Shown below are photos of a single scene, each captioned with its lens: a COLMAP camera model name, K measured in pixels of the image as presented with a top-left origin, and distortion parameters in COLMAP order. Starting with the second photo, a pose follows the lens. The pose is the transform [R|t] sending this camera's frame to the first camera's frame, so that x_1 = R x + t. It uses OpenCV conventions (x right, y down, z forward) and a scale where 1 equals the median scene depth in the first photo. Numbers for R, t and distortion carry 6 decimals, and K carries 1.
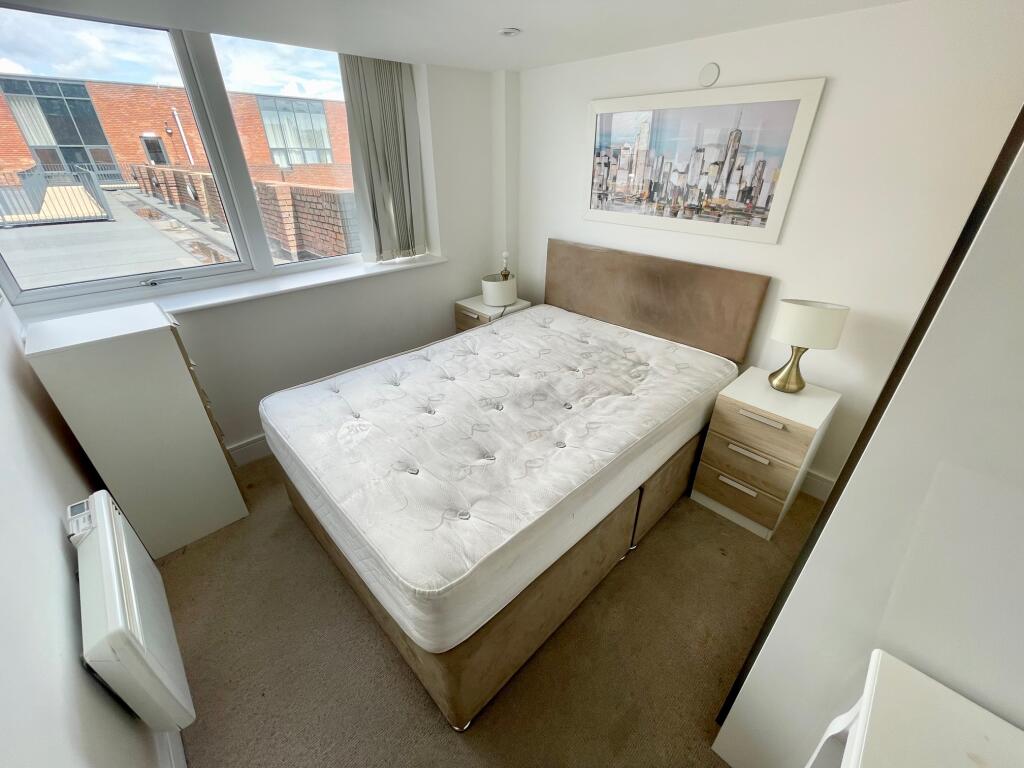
lens RADIAL K [[412.2, 0, 511.2], [0, 412.2, 381.4], [0, 0, 1]] dist [-0.001468, -0.000428]
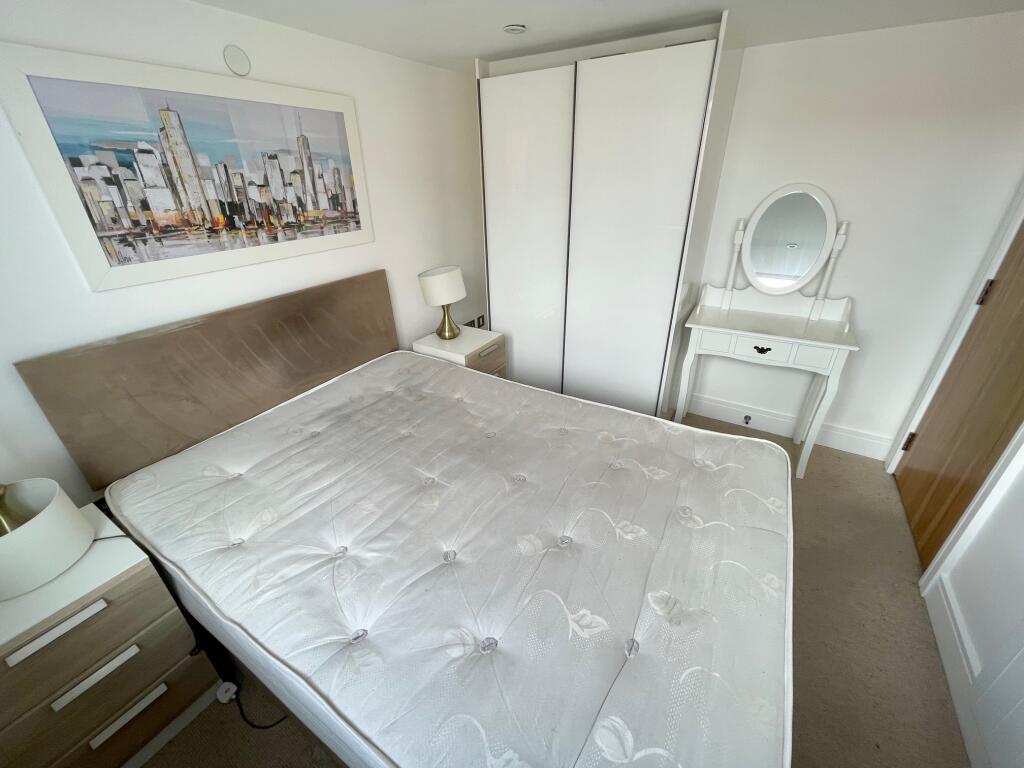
lens RADIAL K [[412.2, 0, 510.1], [0, 412.2, 383.0], [0, 0, 1]] dist [-0.001468, -0.000428]
pose [[-0.265715, -0.449174, 0.853017, -0.539659], [0.470545, 0.711842, 0.521410, -0.431101], [-0.841417, 0.539929, 0.022210, 0.799802]]
